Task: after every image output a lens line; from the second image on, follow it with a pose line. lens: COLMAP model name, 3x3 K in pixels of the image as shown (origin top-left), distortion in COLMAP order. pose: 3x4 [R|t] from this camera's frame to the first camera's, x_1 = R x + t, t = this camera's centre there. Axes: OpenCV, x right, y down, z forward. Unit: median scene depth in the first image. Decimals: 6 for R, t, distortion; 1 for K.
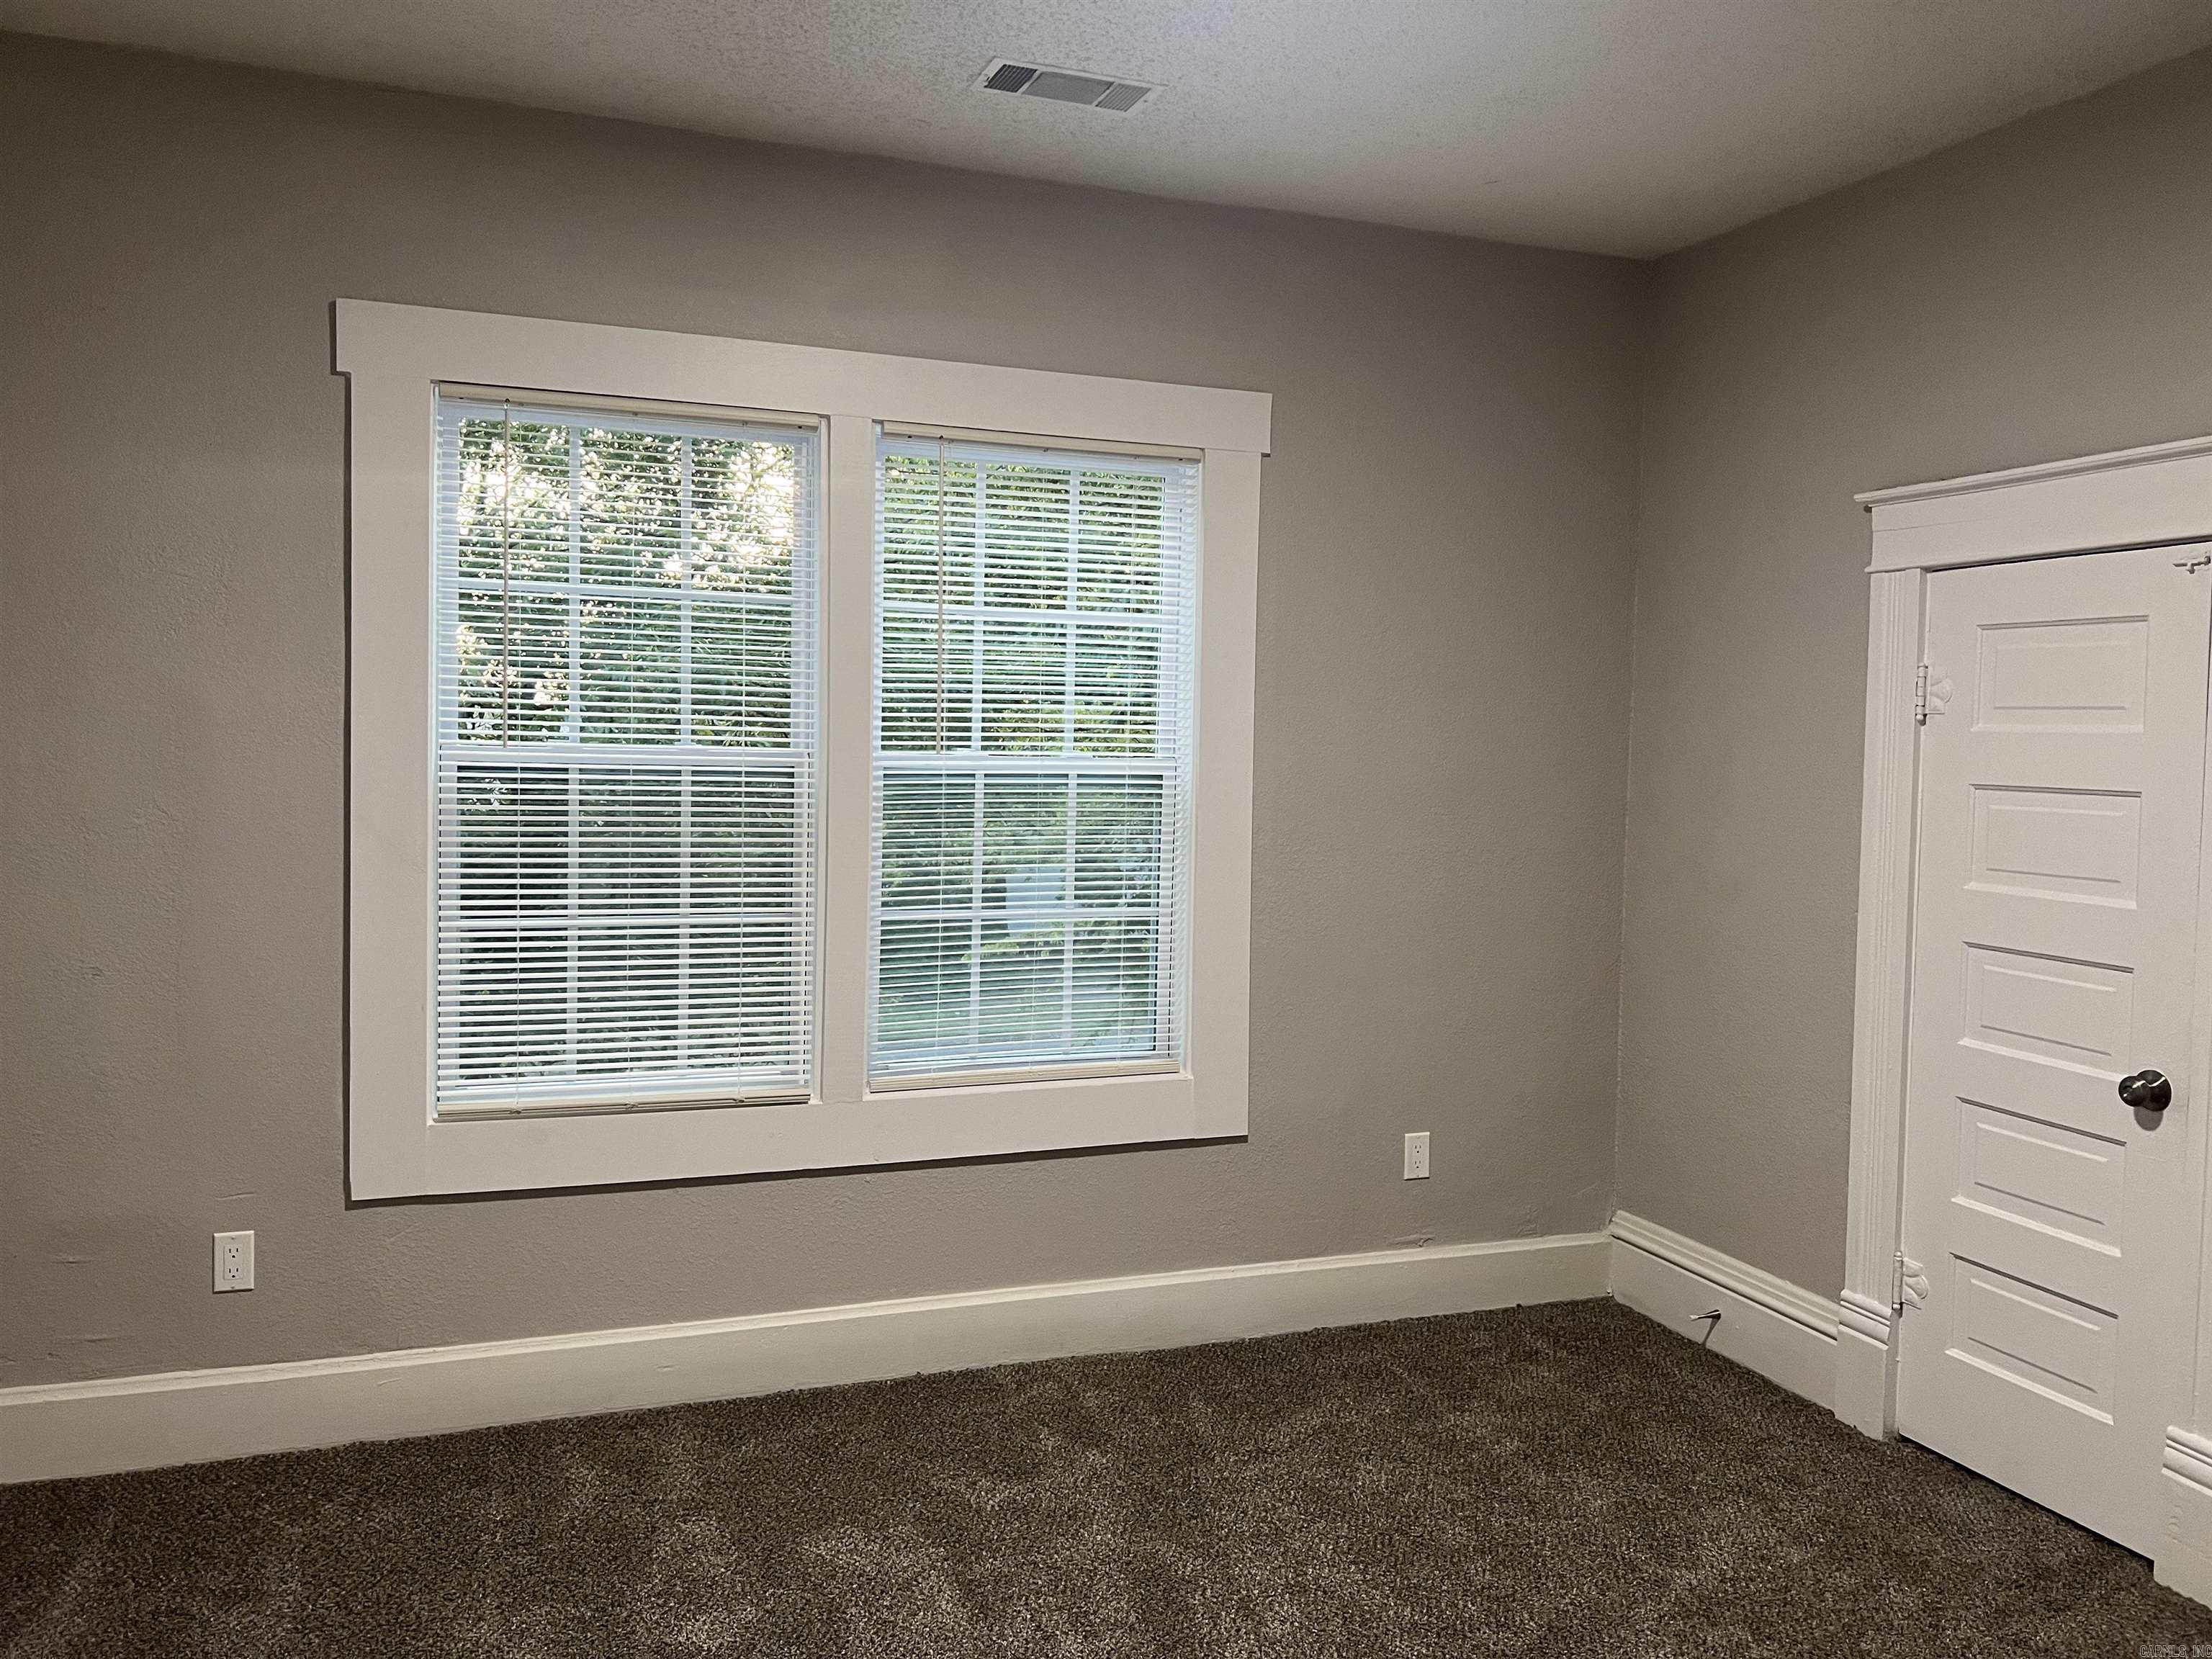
lens RADIAL K [[1655.2, 0, 1096.9], [0, 1655.2, 825.6], [0, 0, 1]] dist [0.061916, -0.072424]
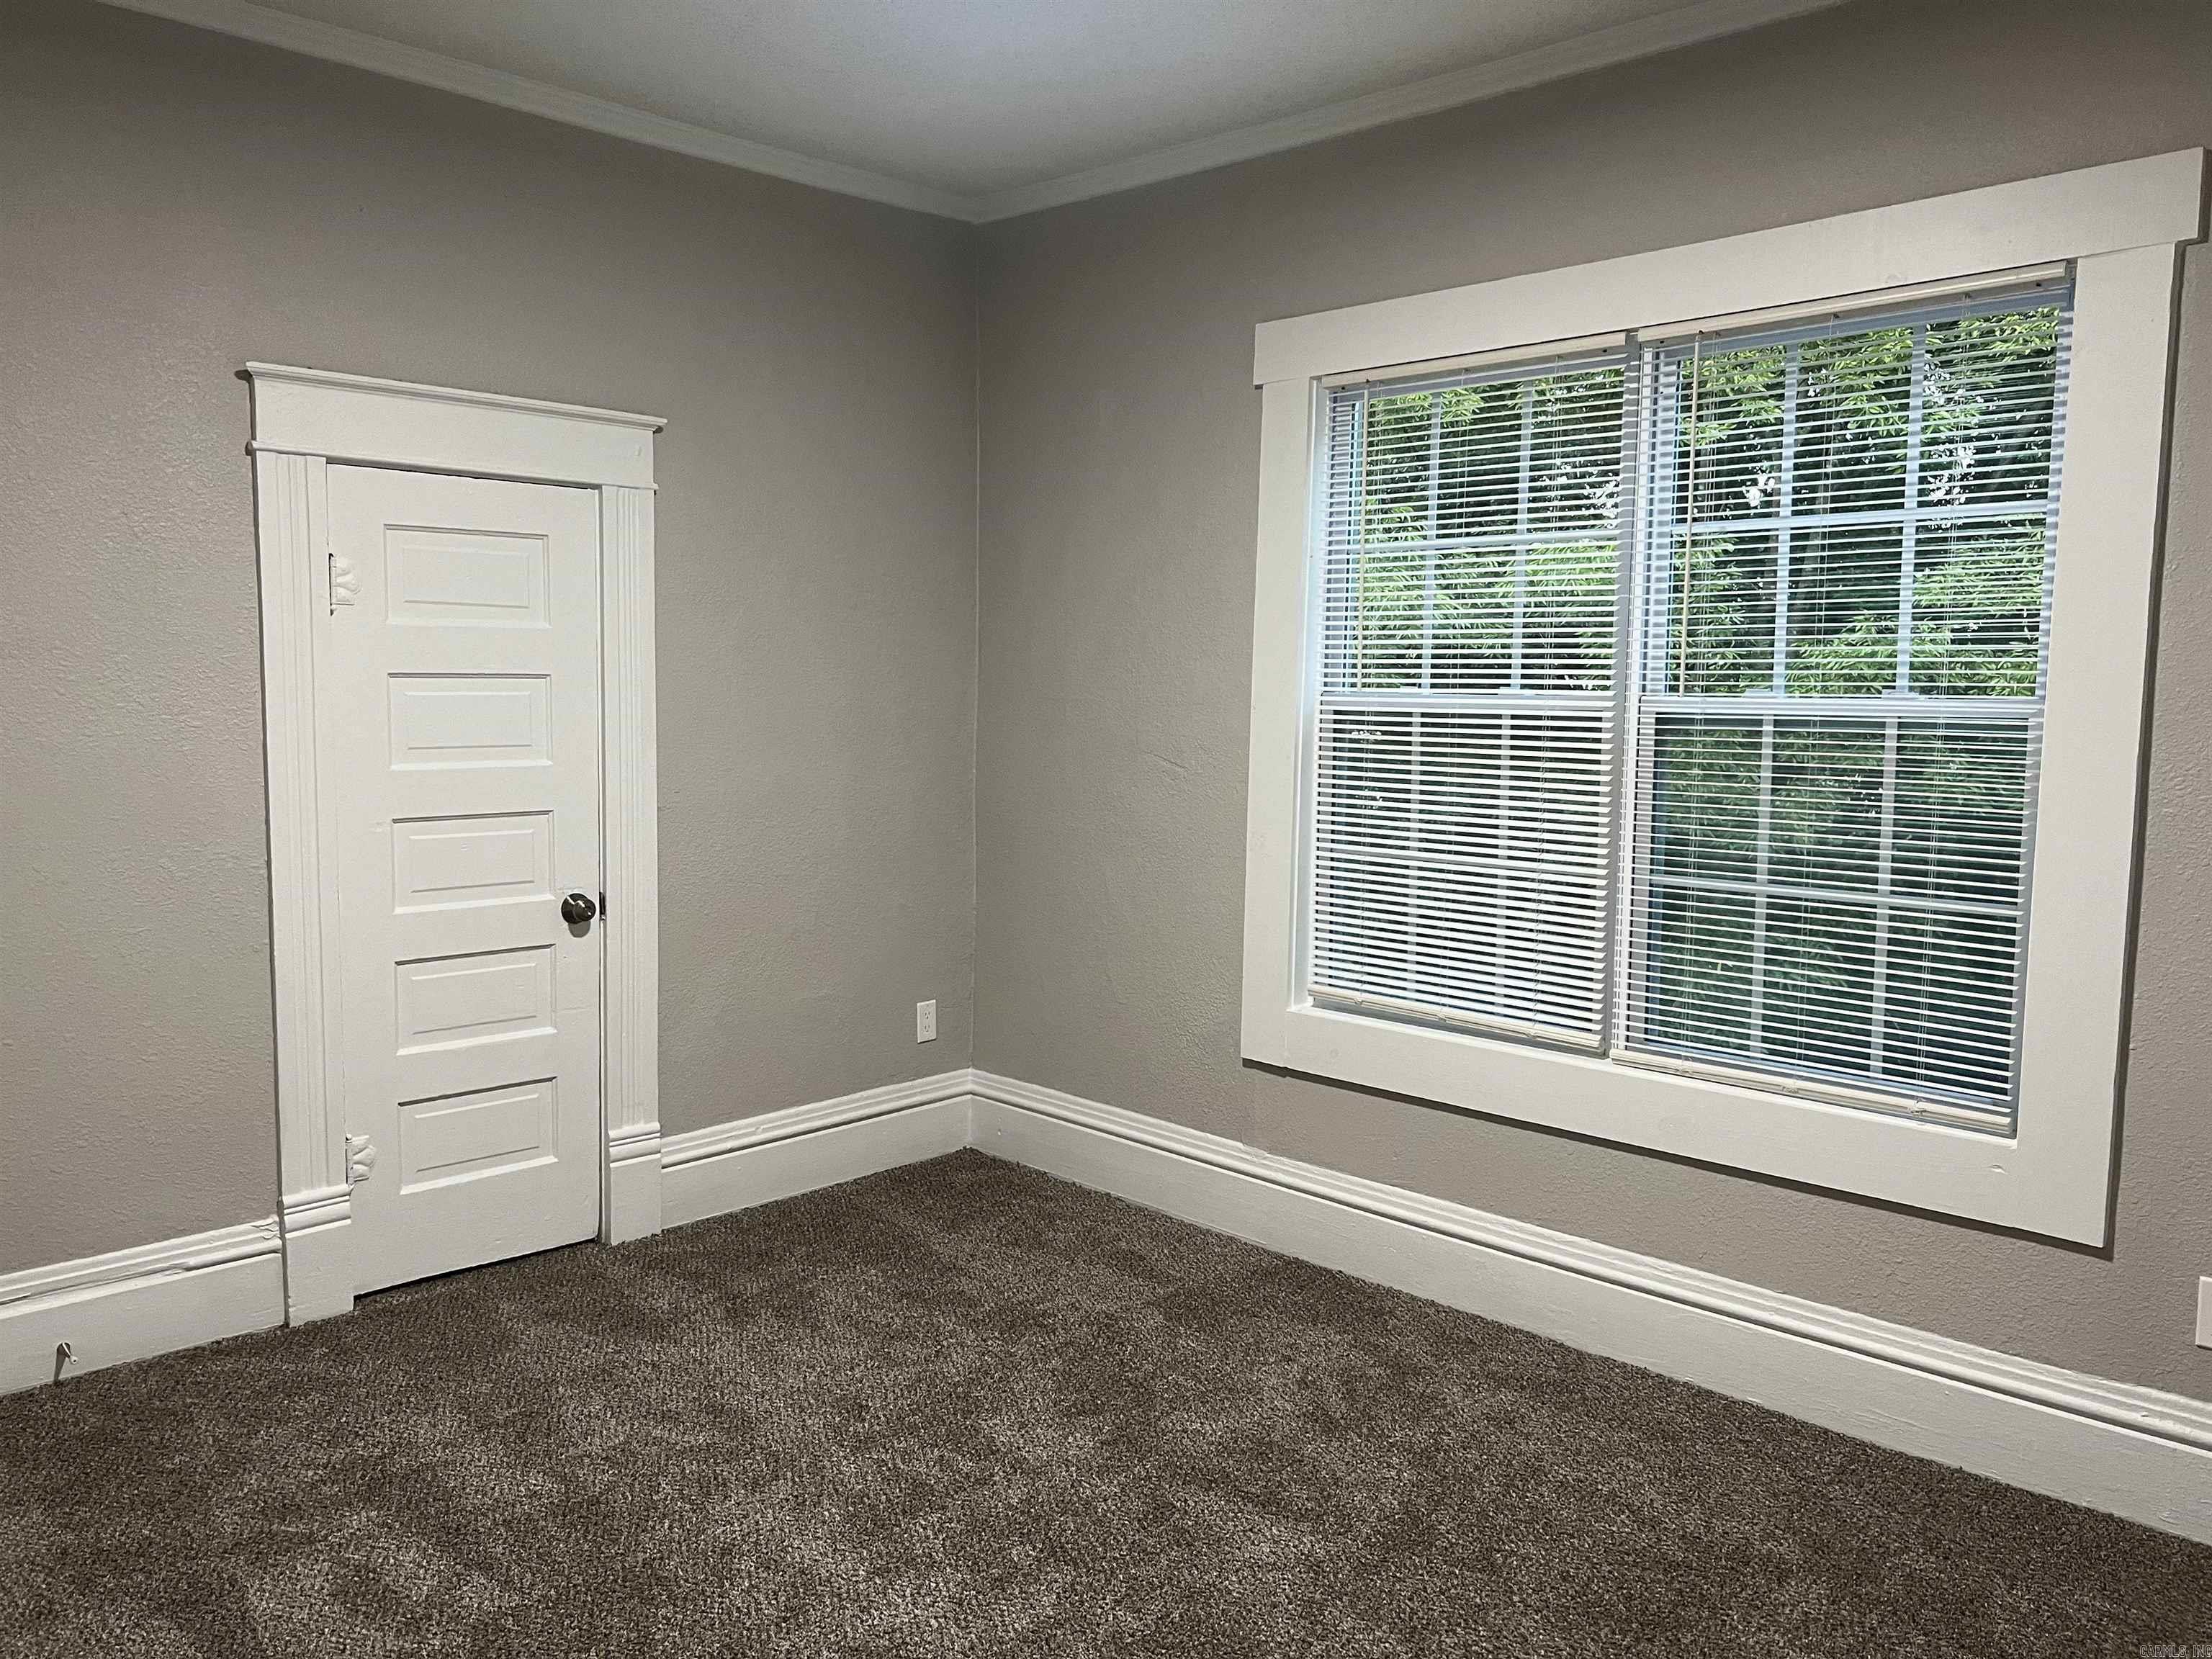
lens RADIAL K [[1655.2, 0, 1096.9], [0, 1655.2, 825.6], [0, 0, 1]] dist [0.061916, -0.072424]
pose [[0.403224, 0.070407, -0.912389, 0.604464], [-0.037313, 0.997472, 0.060482, -0.018341], [0.914340, 0.009656, 0.404831, 0.371048]]
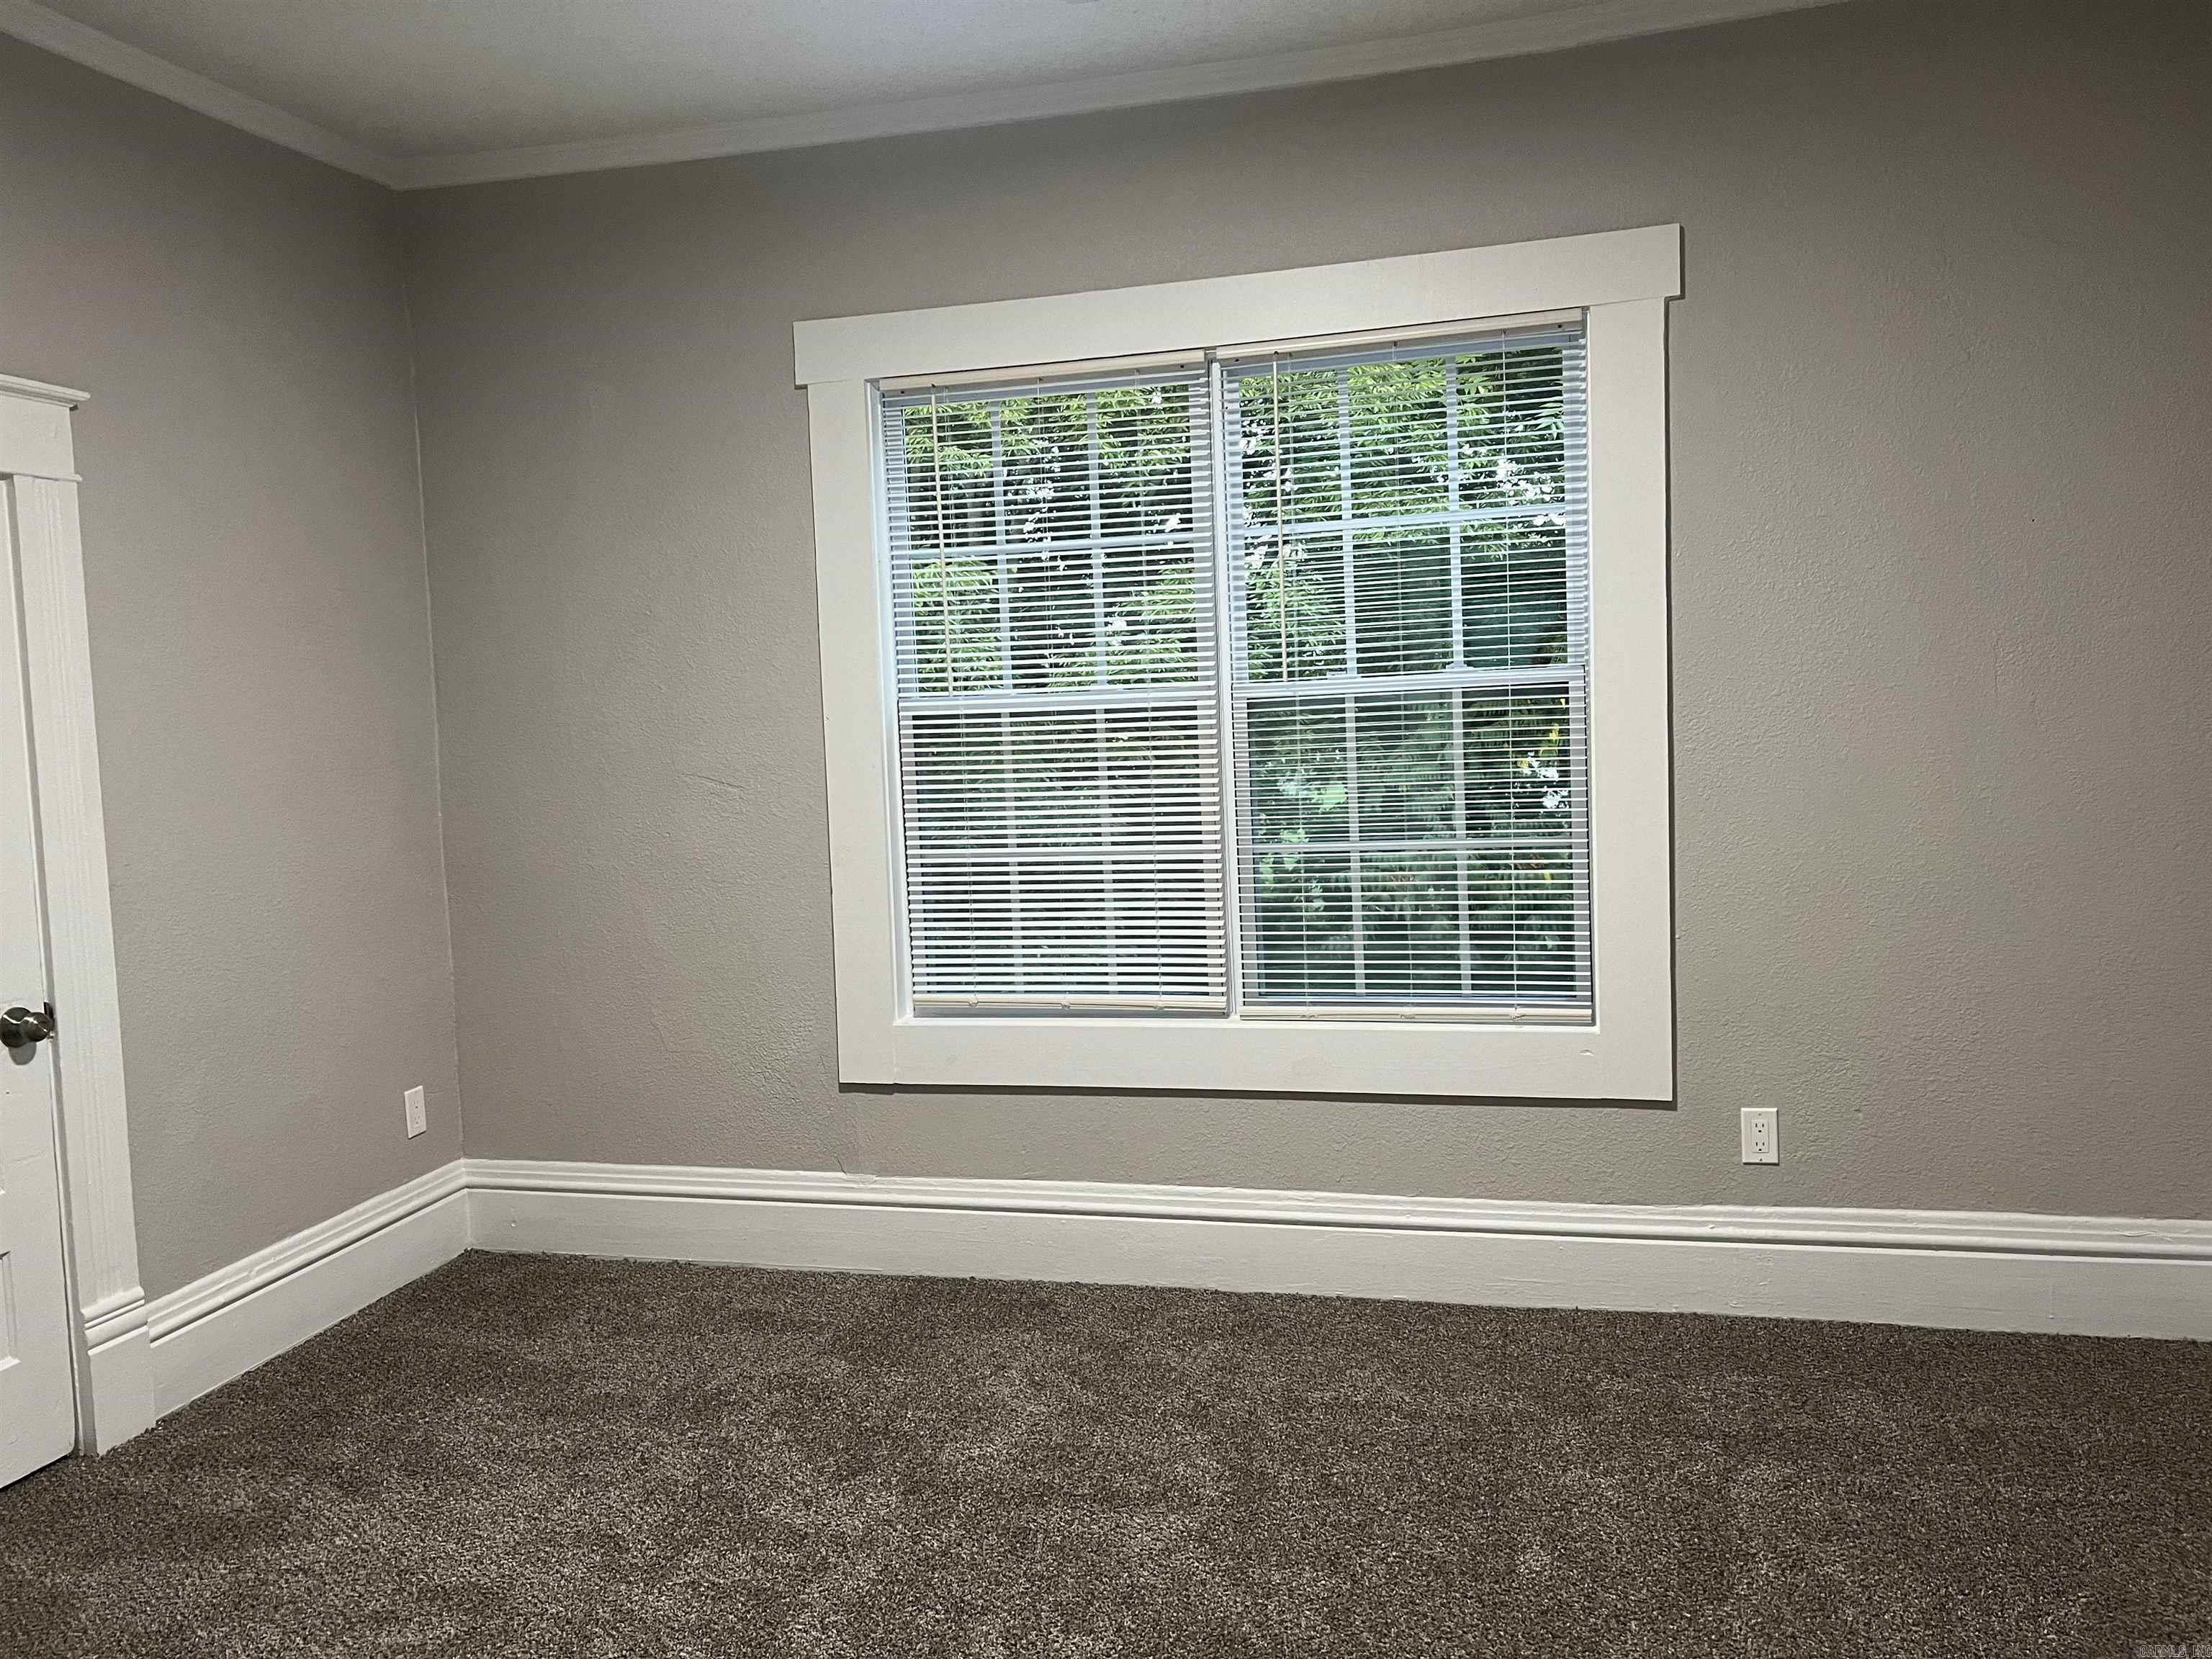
lens RADIAL K [[1655.2, 0, 1096.9], [0, 1655.2, 825.6], [0, 0, 1]] dist [0.061916, -0.072424]
pose [[0.802048, -0.003860, -0.597247, 0.399353], [0.033427, 0.998702, 0.038435, 0.000543], [0.596323, -0.050790, 0.801136, 0.146903]]
